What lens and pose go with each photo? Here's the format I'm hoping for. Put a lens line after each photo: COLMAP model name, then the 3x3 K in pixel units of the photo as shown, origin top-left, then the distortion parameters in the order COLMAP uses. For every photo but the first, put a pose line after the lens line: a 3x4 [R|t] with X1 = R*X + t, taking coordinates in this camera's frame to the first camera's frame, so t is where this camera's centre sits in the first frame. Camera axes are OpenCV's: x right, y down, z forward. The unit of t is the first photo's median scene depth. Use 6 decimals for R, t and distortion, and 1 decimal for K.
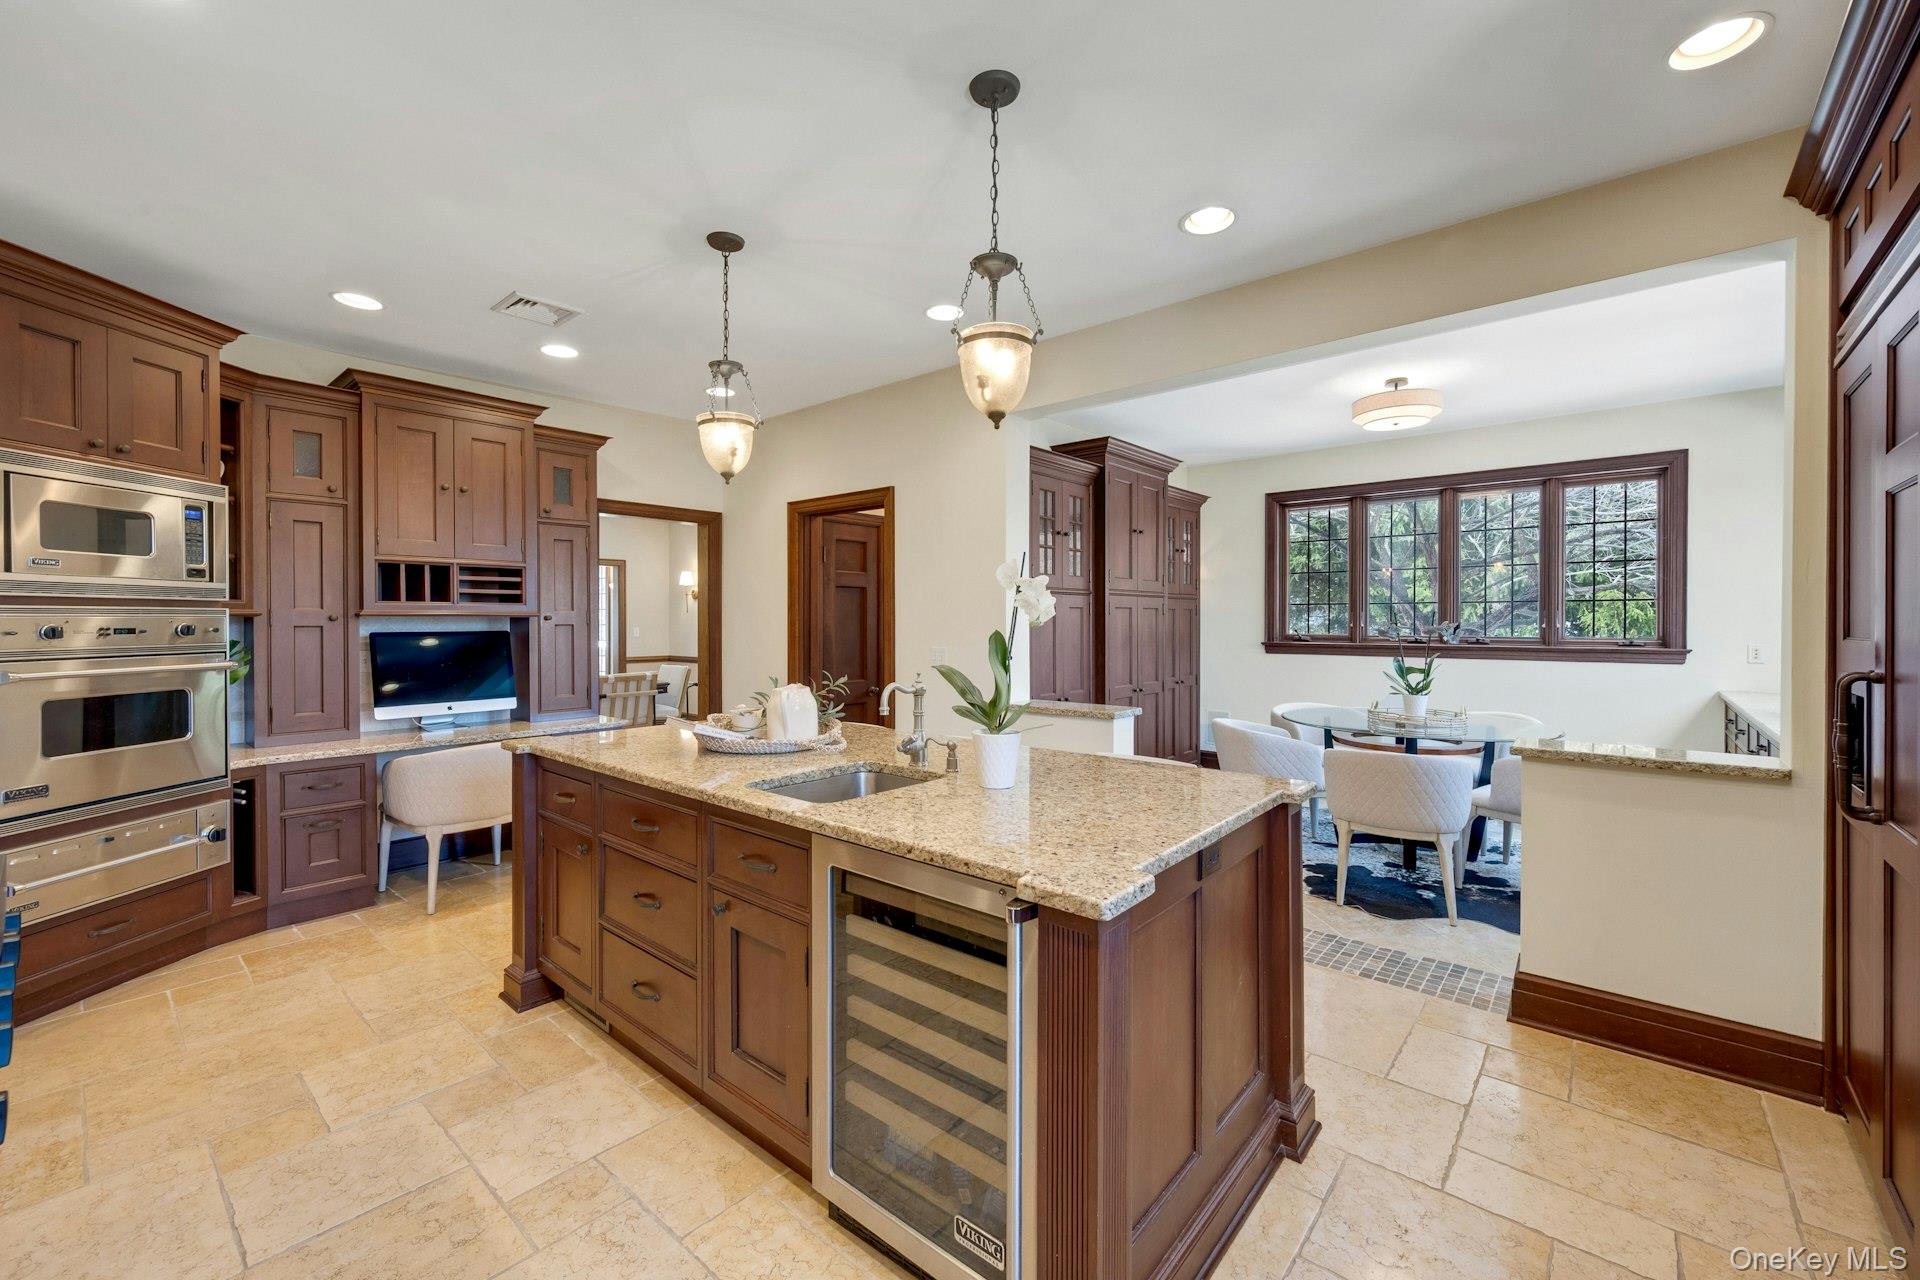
lens RADIAL K [[771.2, 0, 965.4], [0, 771.2, 632.7], [0, 0, 1]] dist [0.000854, 0.000039]
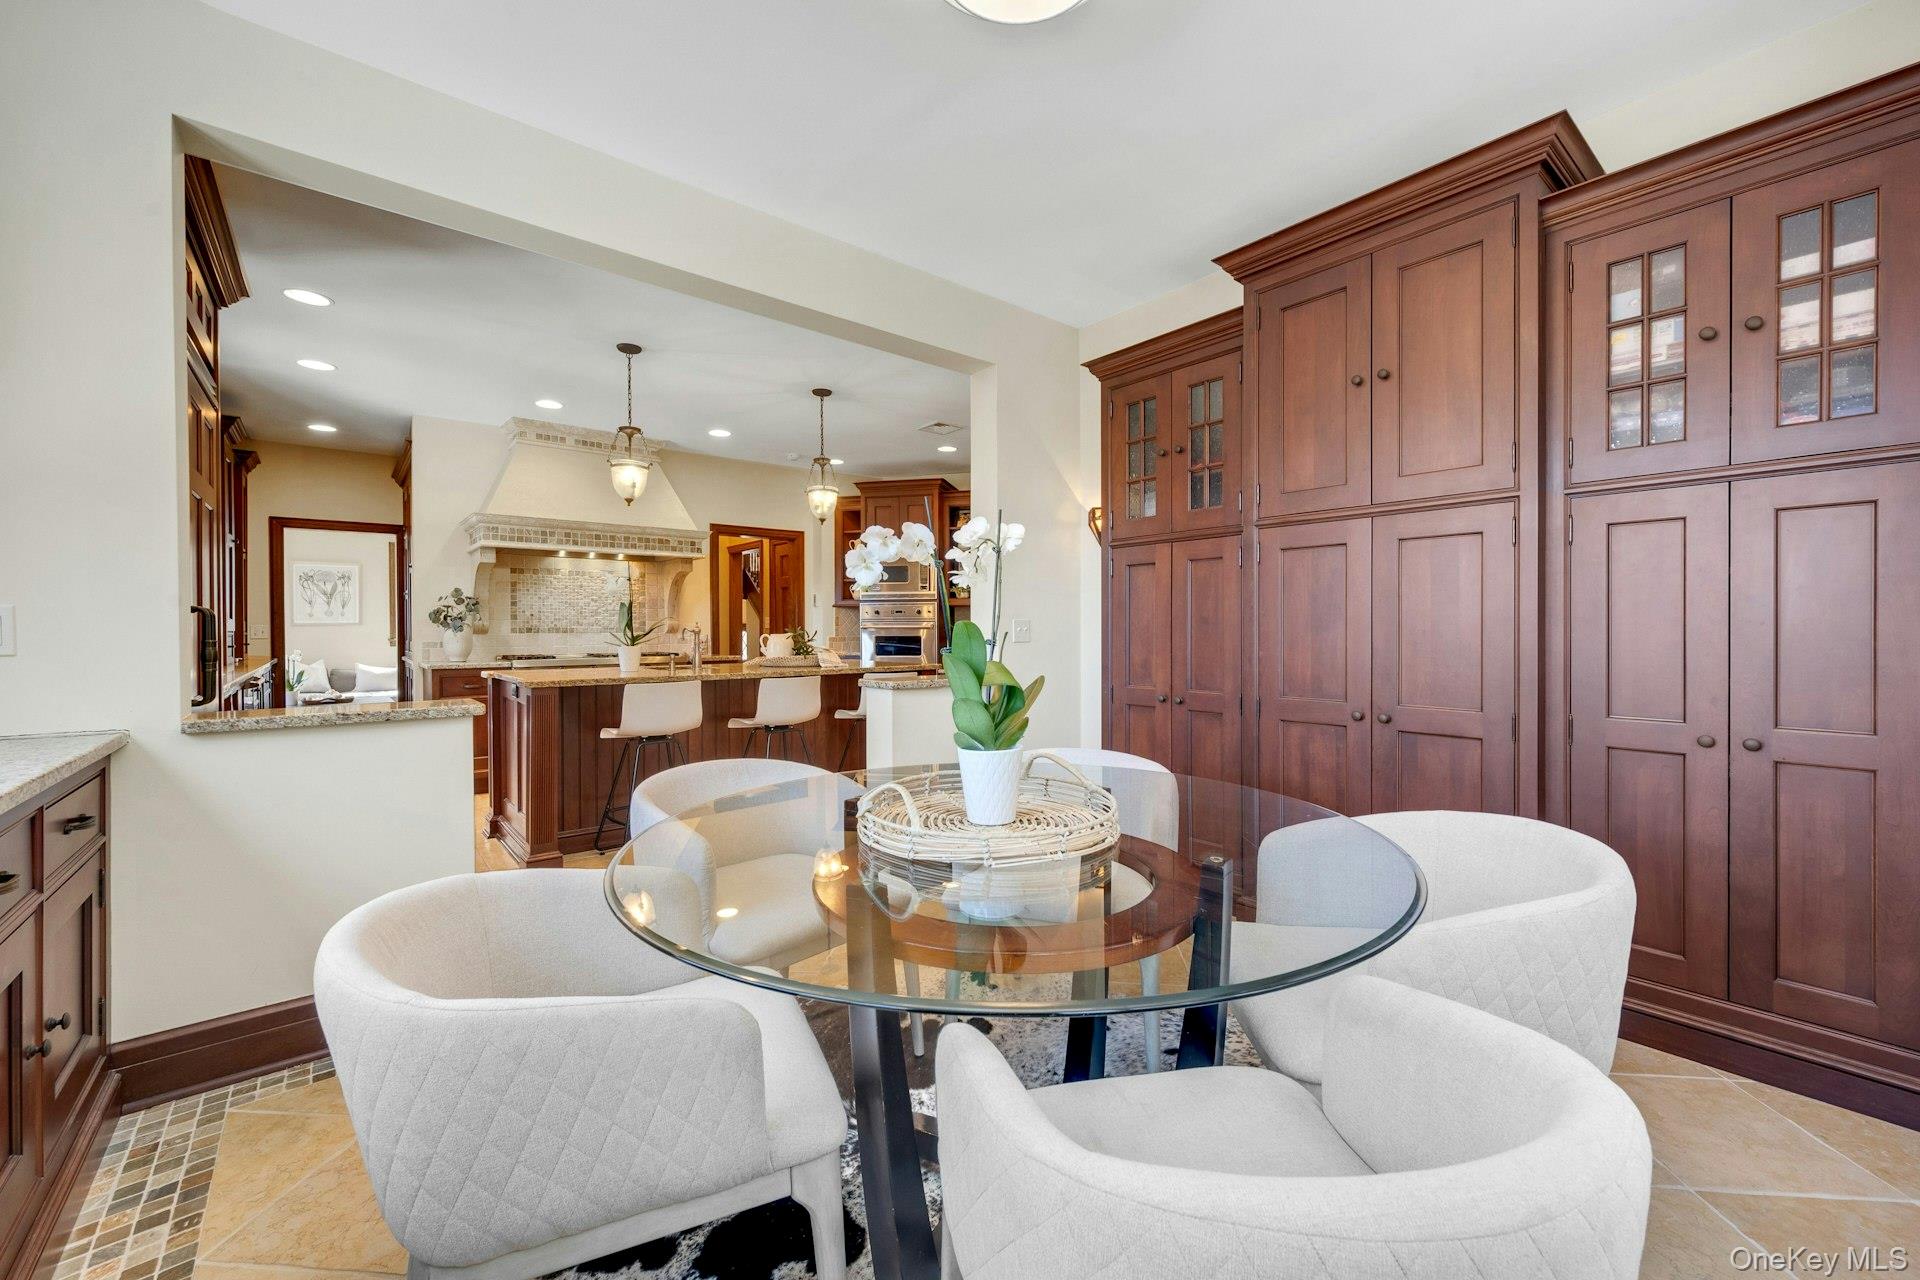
lens RADIAL K [[771.2, 0, 965.4], [0, 771.2, 632.7], [0, 0, 1]] dist [0.000854, 0.000039]
pose [[-0.162172, 0.013270, -0.986673, 1.010500], [-0.004636, 0.999888, 0.014210, 0.019849], [0.986752, 0.006879, -0.162093, 1.156483]]
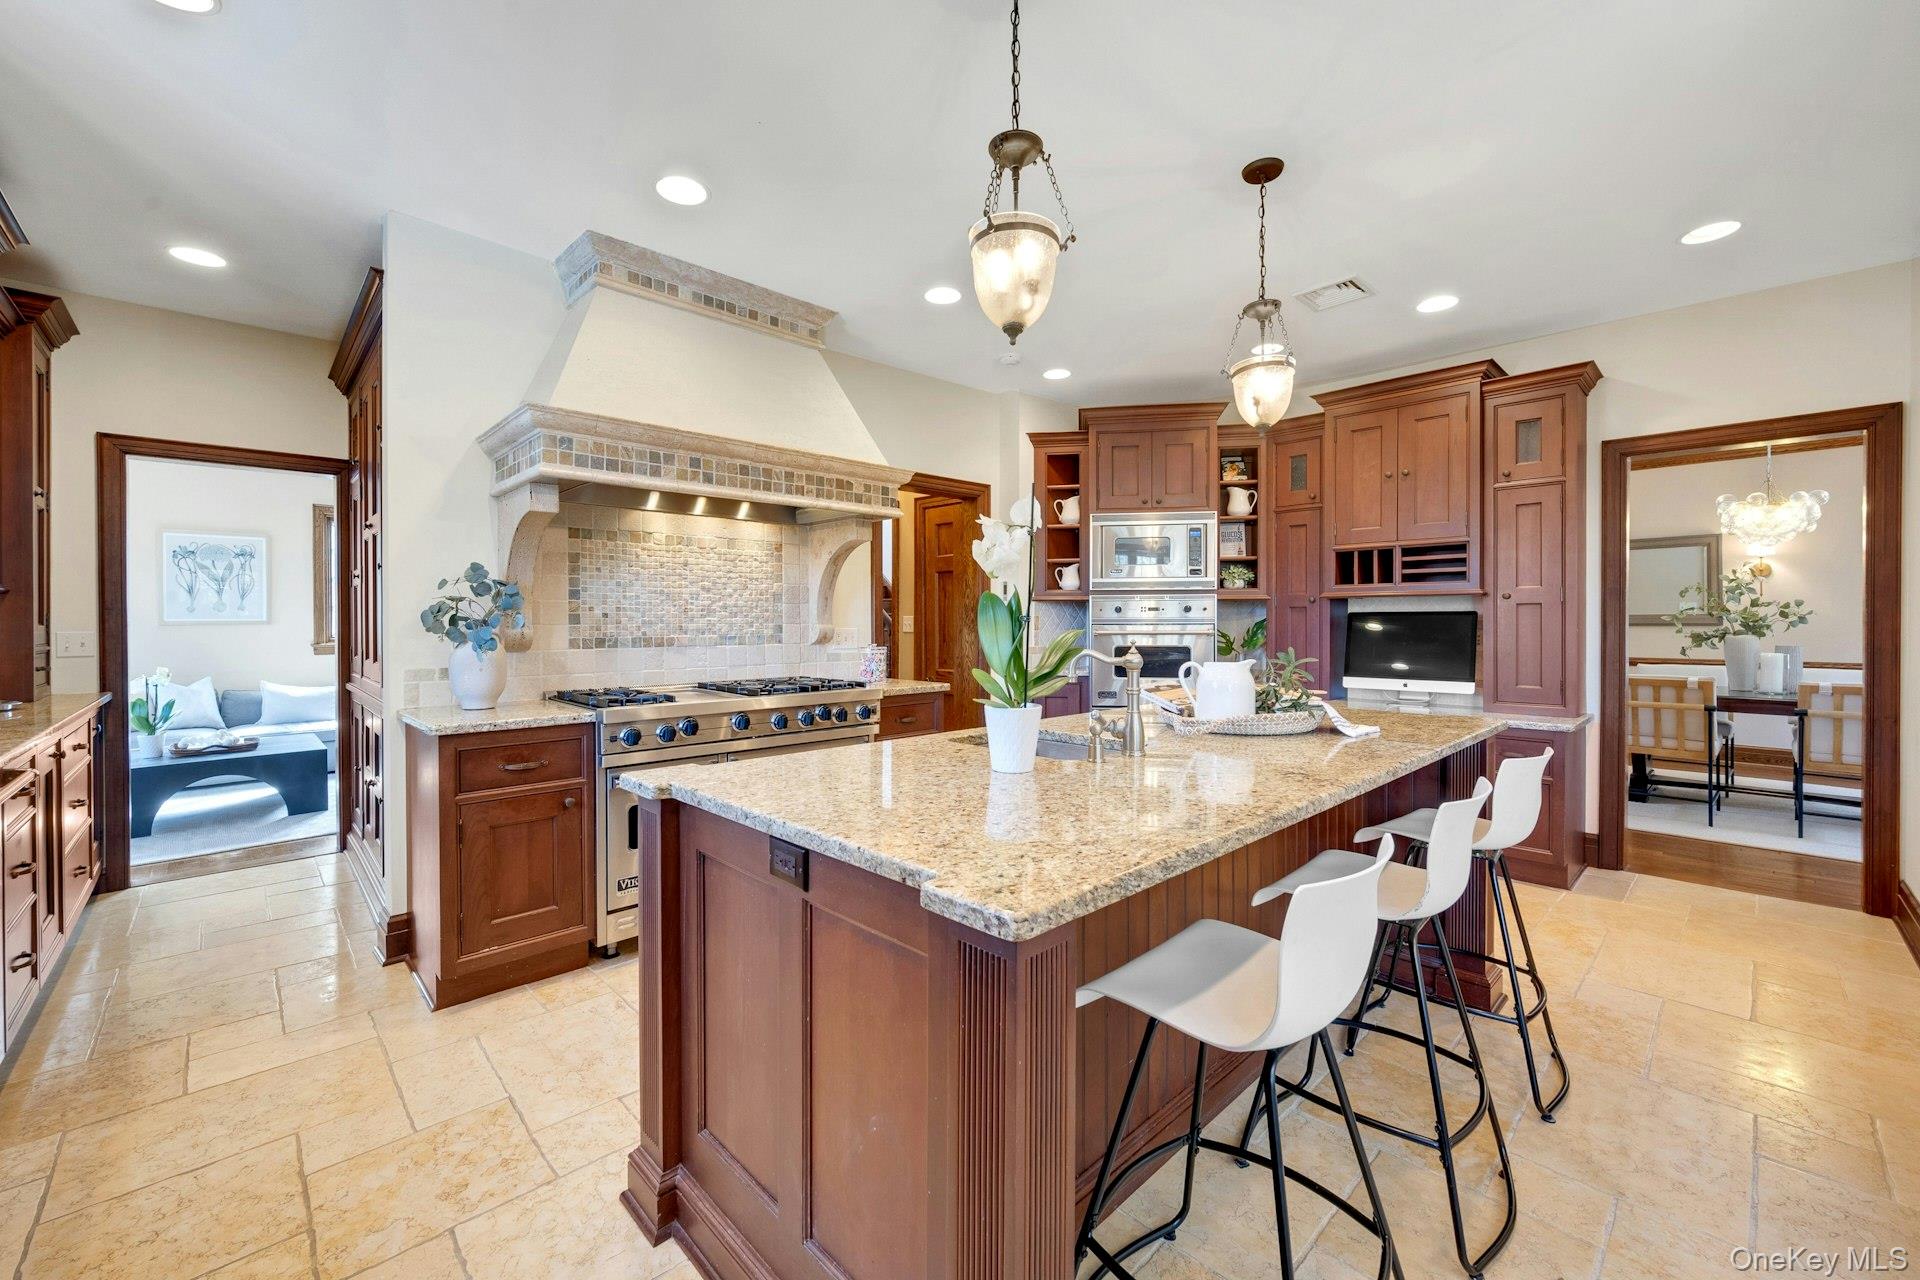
lens RADIAL K [[766.9, 0, 957.7], [0, 766.9, 623.1], [0, 0, 1]] dist [-0.001668, -0.000052]
pose [[-0.092484, 0.011293, -0.995650, 0.429109], [-0.007213, 0.999902, 0.012011, 0.006410], [0.995688, 0.008293, -0.092393, 0.514784]]
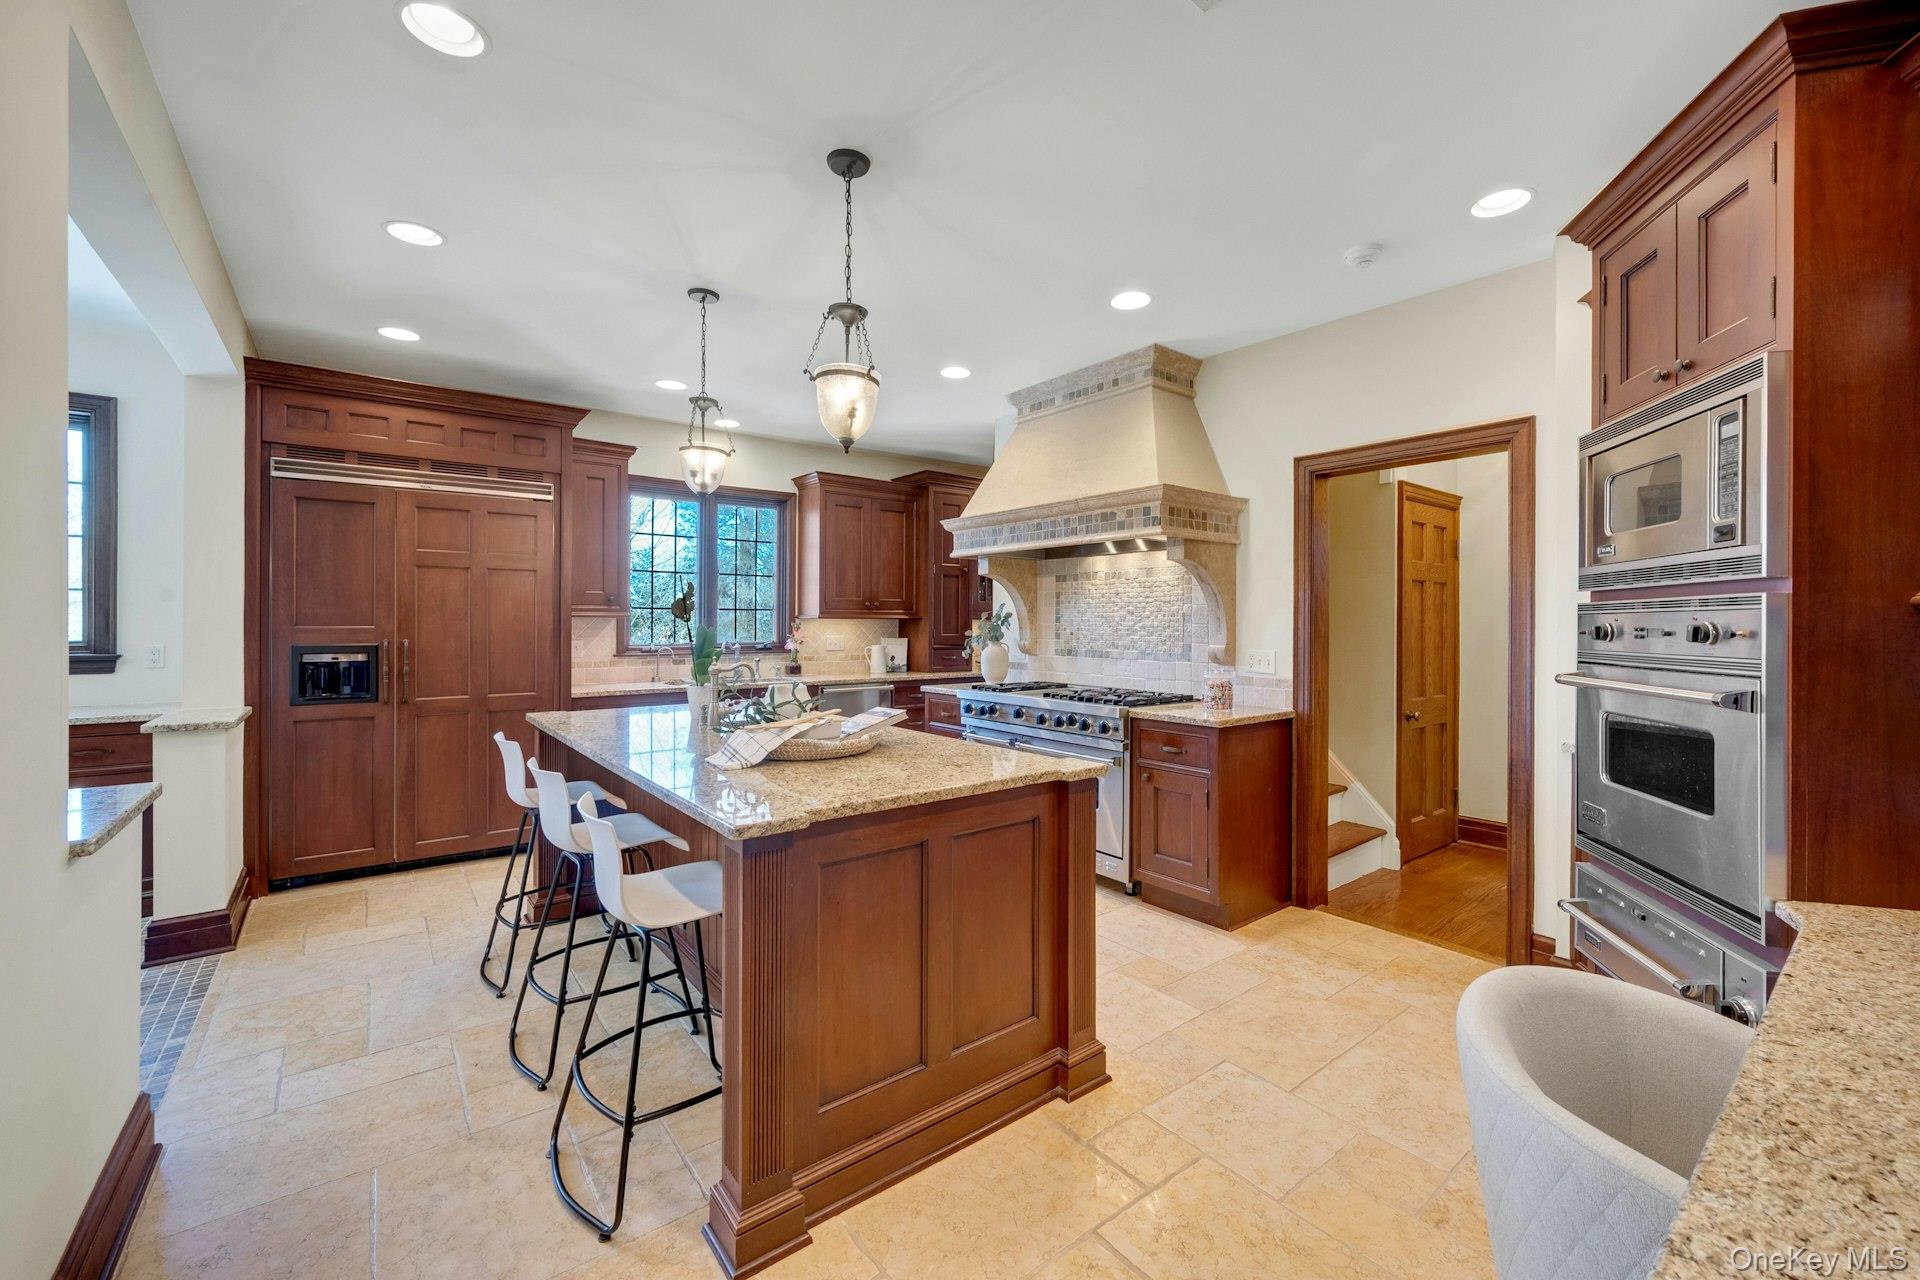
lens RADIAL K [[766.9, 0, 957.7], [0, 766.9, 623.1], [0, 0, 1]] dist [-0.001668, -0.000052]
pose [[-0.978981, 0.003165, 0.203928, -0.433173], [0.004720, 0.999963, 0.007140, -0.014947], [-0.203897, 0.007953, -0.978960, 1.267229]]
